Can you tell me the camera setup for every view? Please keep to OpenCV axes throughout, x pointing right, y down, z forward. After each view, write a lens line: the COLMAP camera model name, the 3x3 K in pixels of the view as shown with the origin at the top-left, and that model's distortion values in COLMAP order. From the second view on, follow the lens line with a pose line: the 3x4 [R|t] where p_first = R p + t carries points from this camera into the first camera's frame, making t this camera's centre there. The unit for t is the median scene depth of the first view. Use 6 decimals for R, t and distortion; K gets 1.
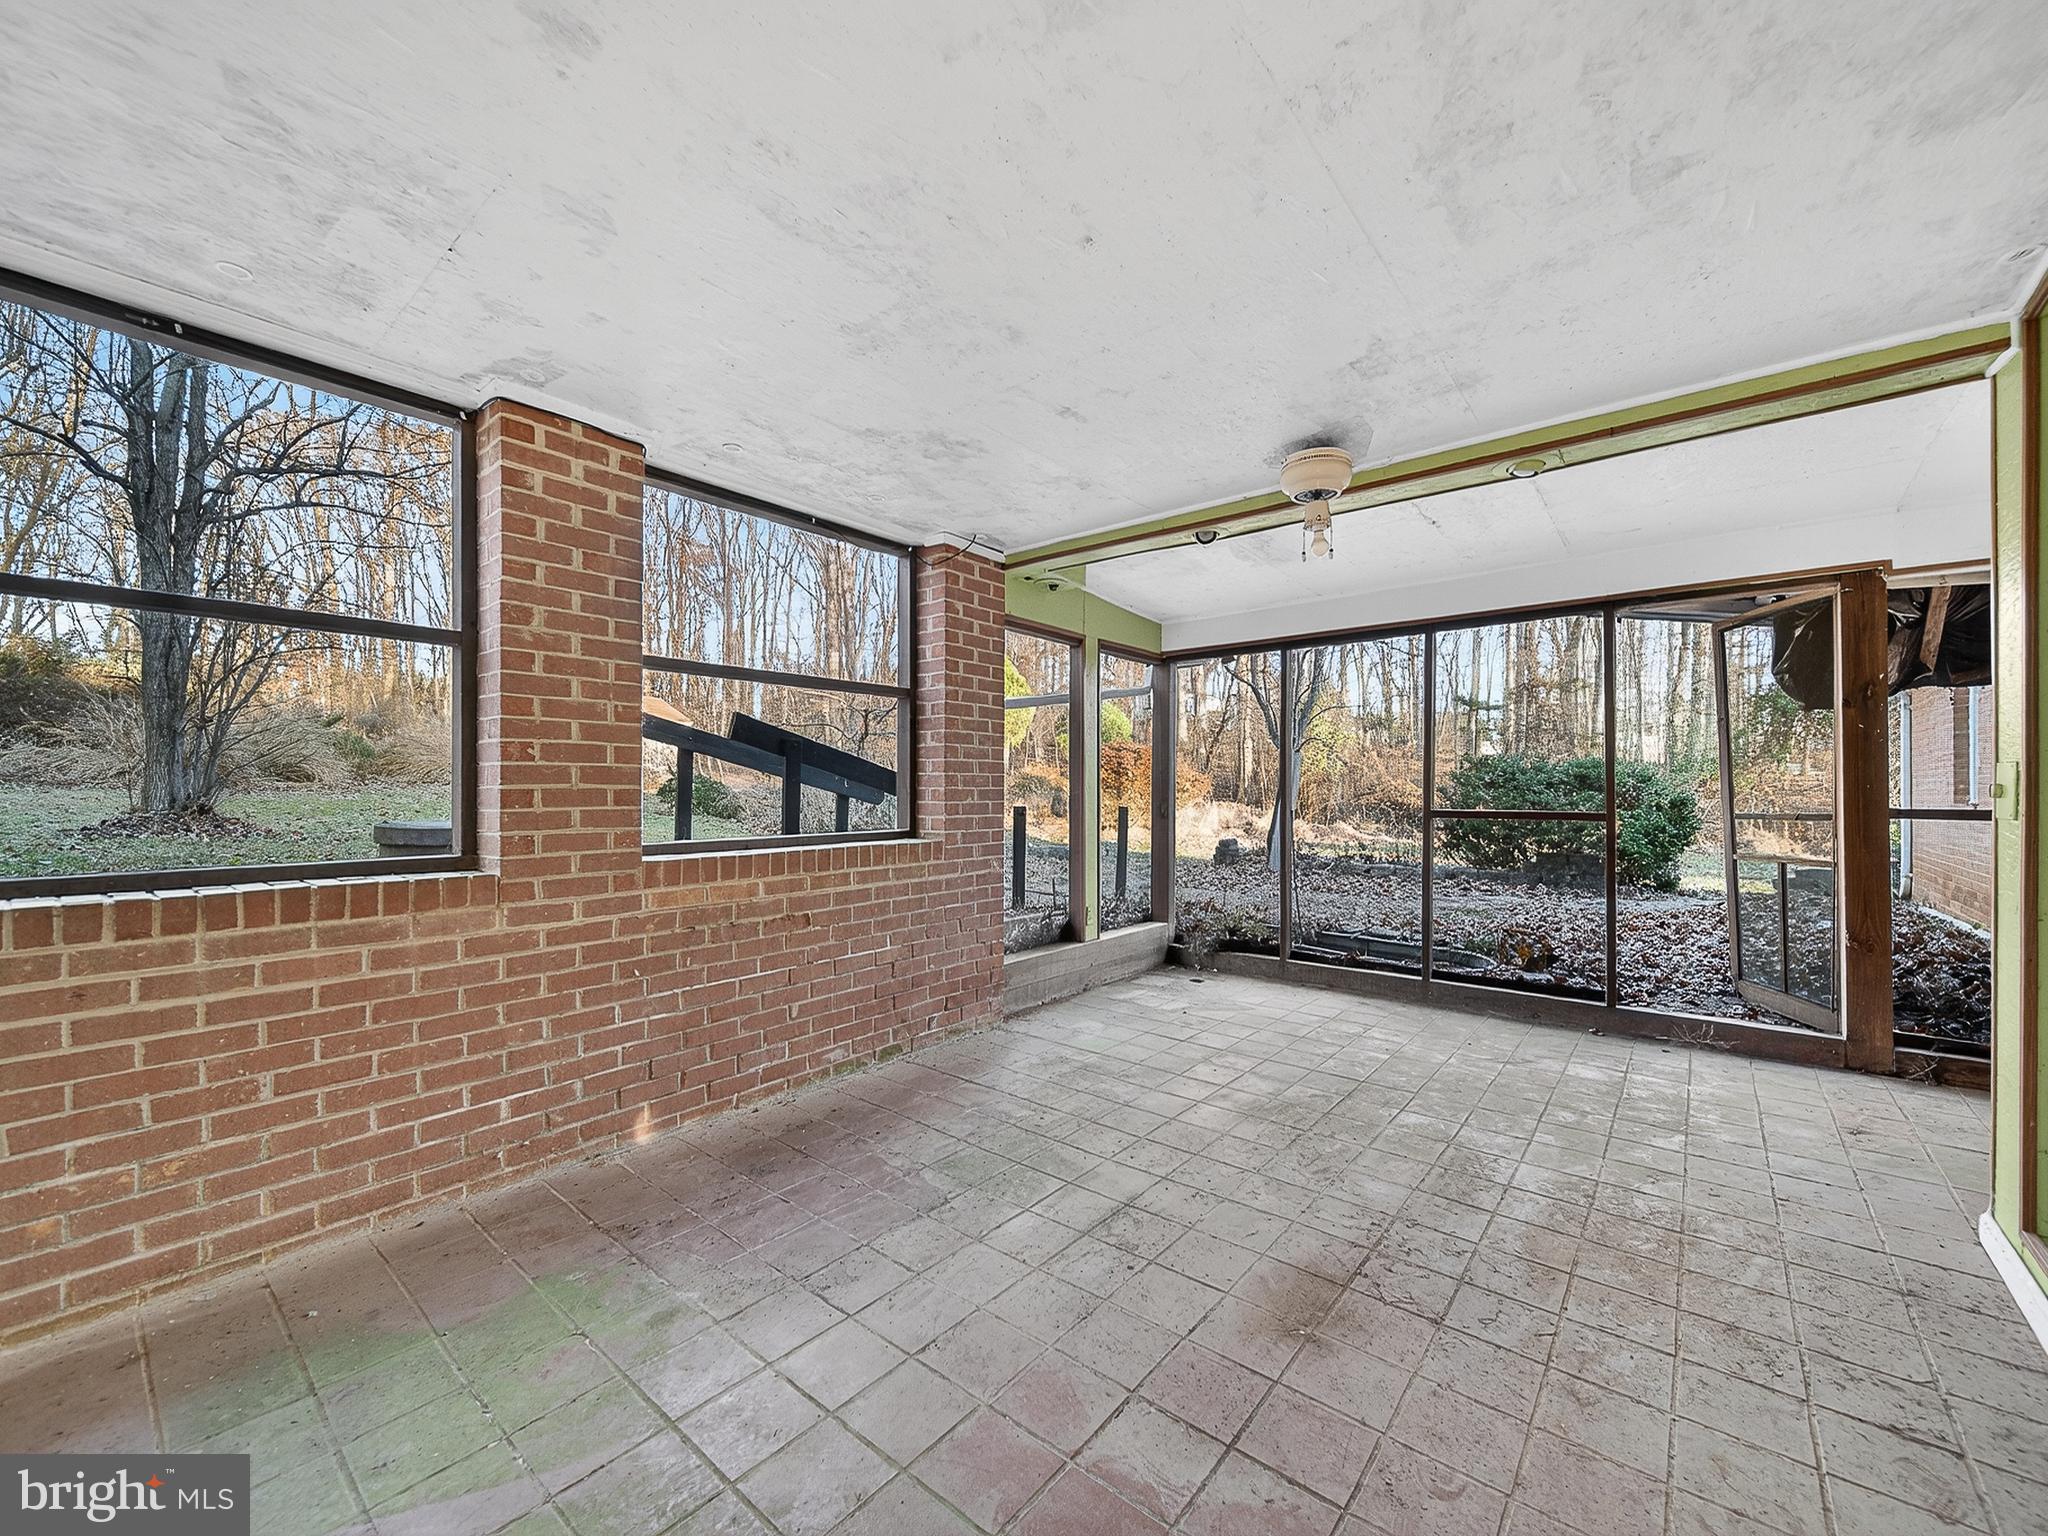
lens RADIAL K [[815.1, 0, 1036.6], [0, 815.1, 783.6], [0, 0, 1]] dist [-0.000383, -0.000234]
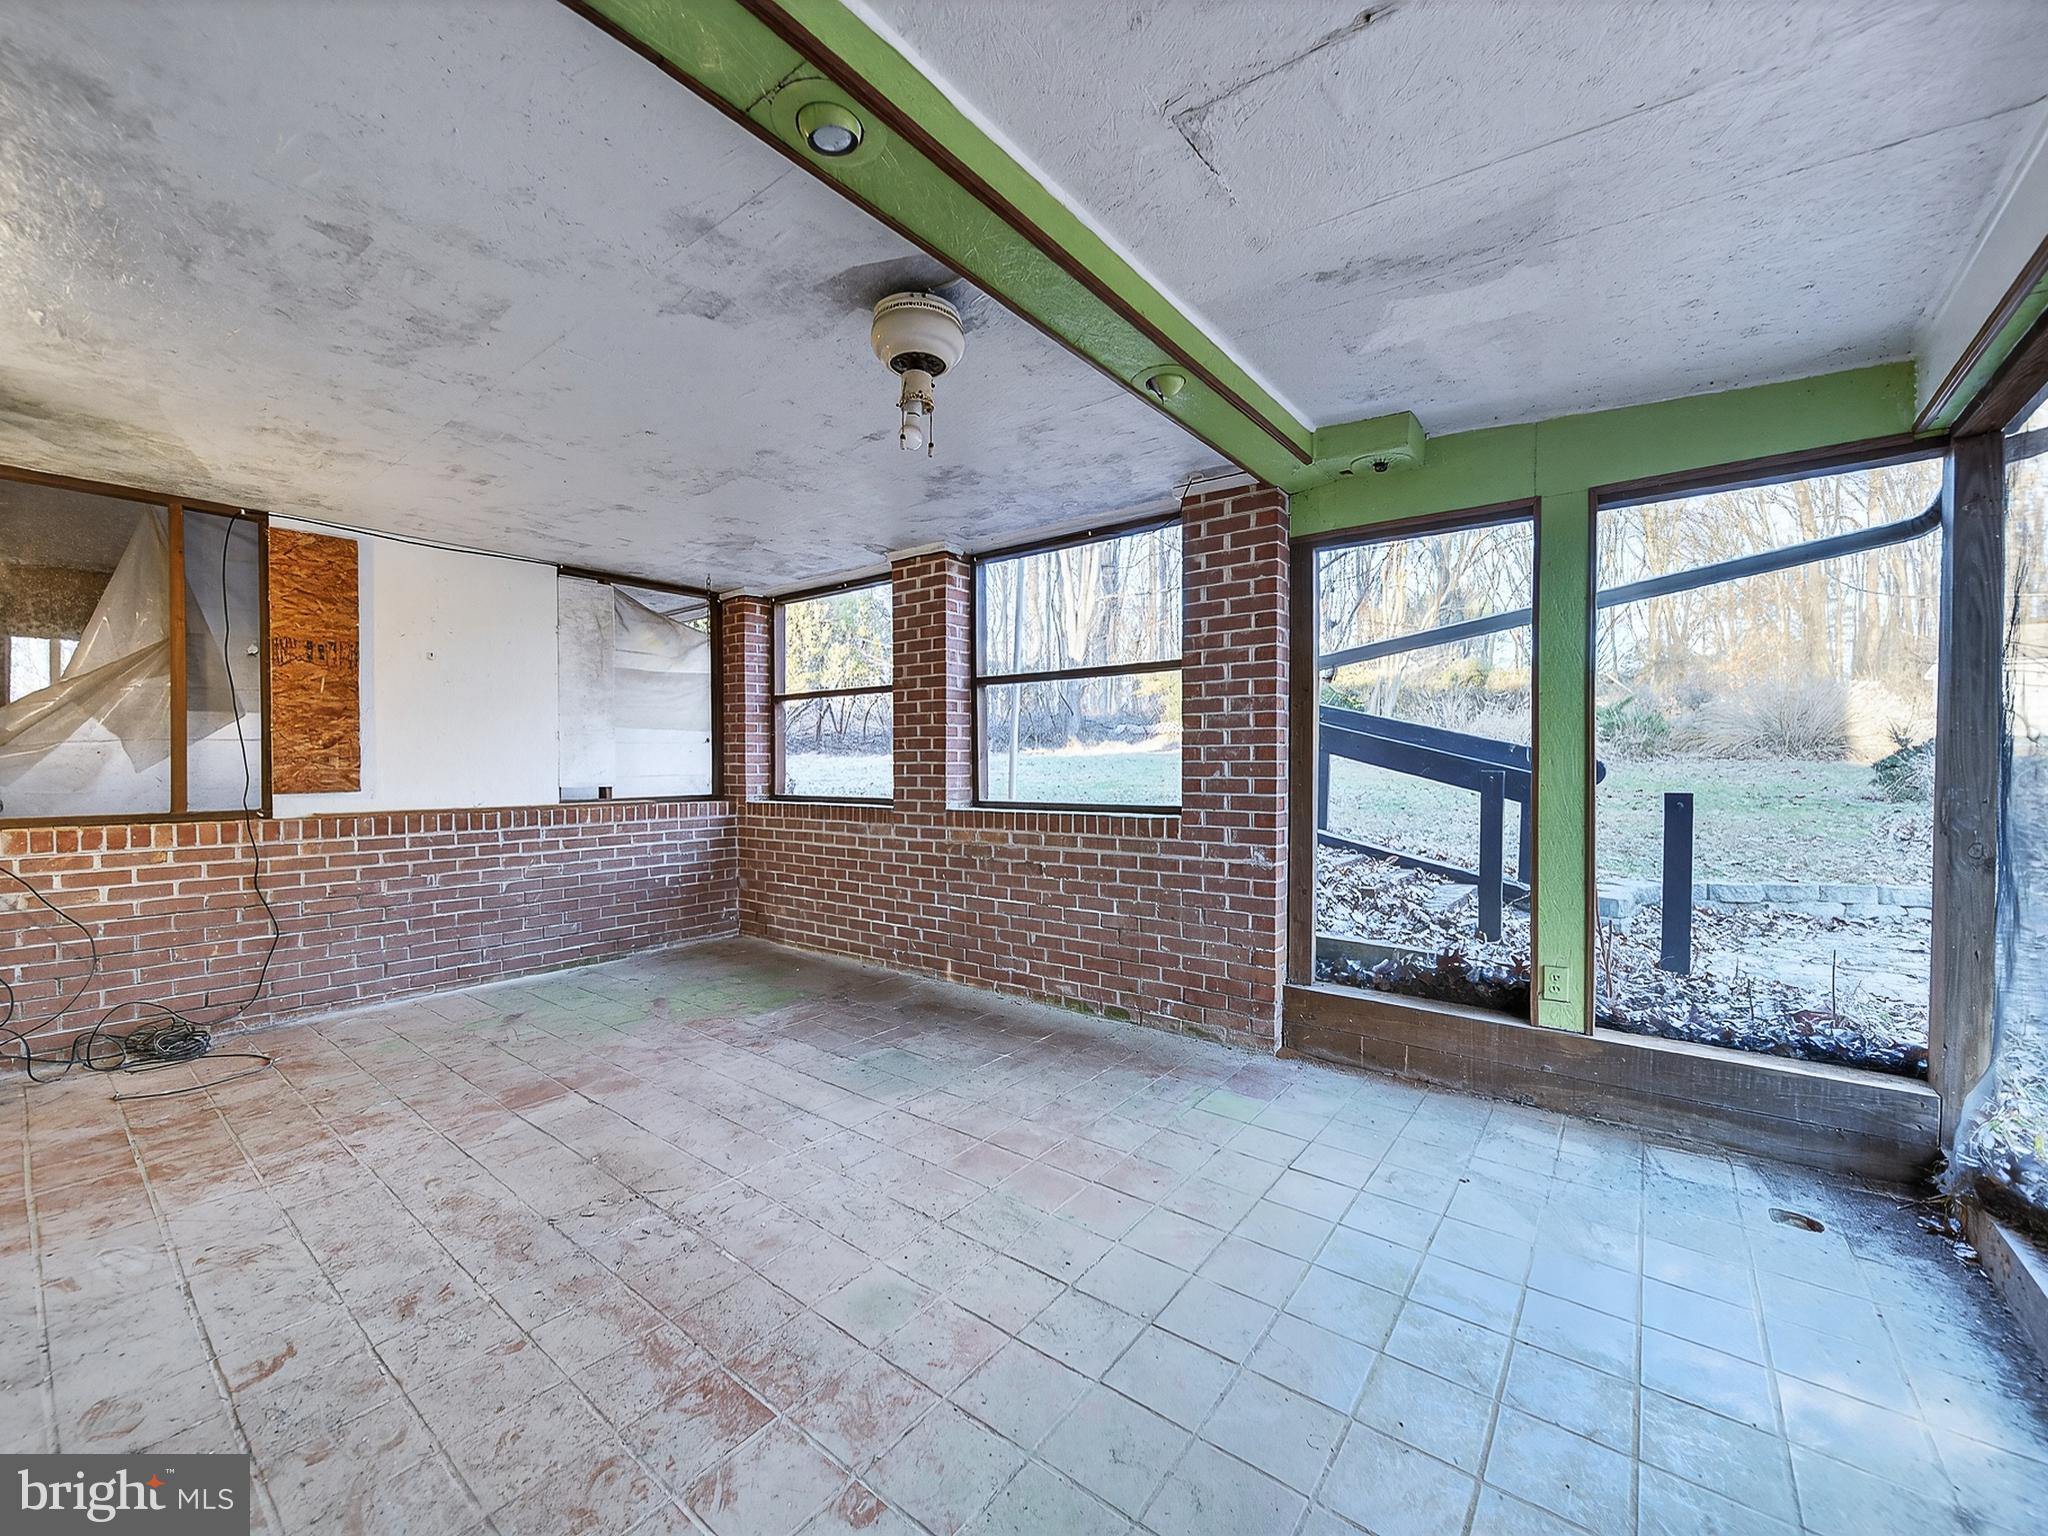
lens RADIAL K [[815.1, 0, 1034.9], [0, 815.1, 769.7], [0, 0, 1]] dist [-0.000383, -0.000234]
pose [[0.026383, 0.002770, -0.999648, 1.001671], [0.007062, 0.999971, 0.002957, 0.012180], [0.999627, -0.007137, 0.026363, 0.998339]]
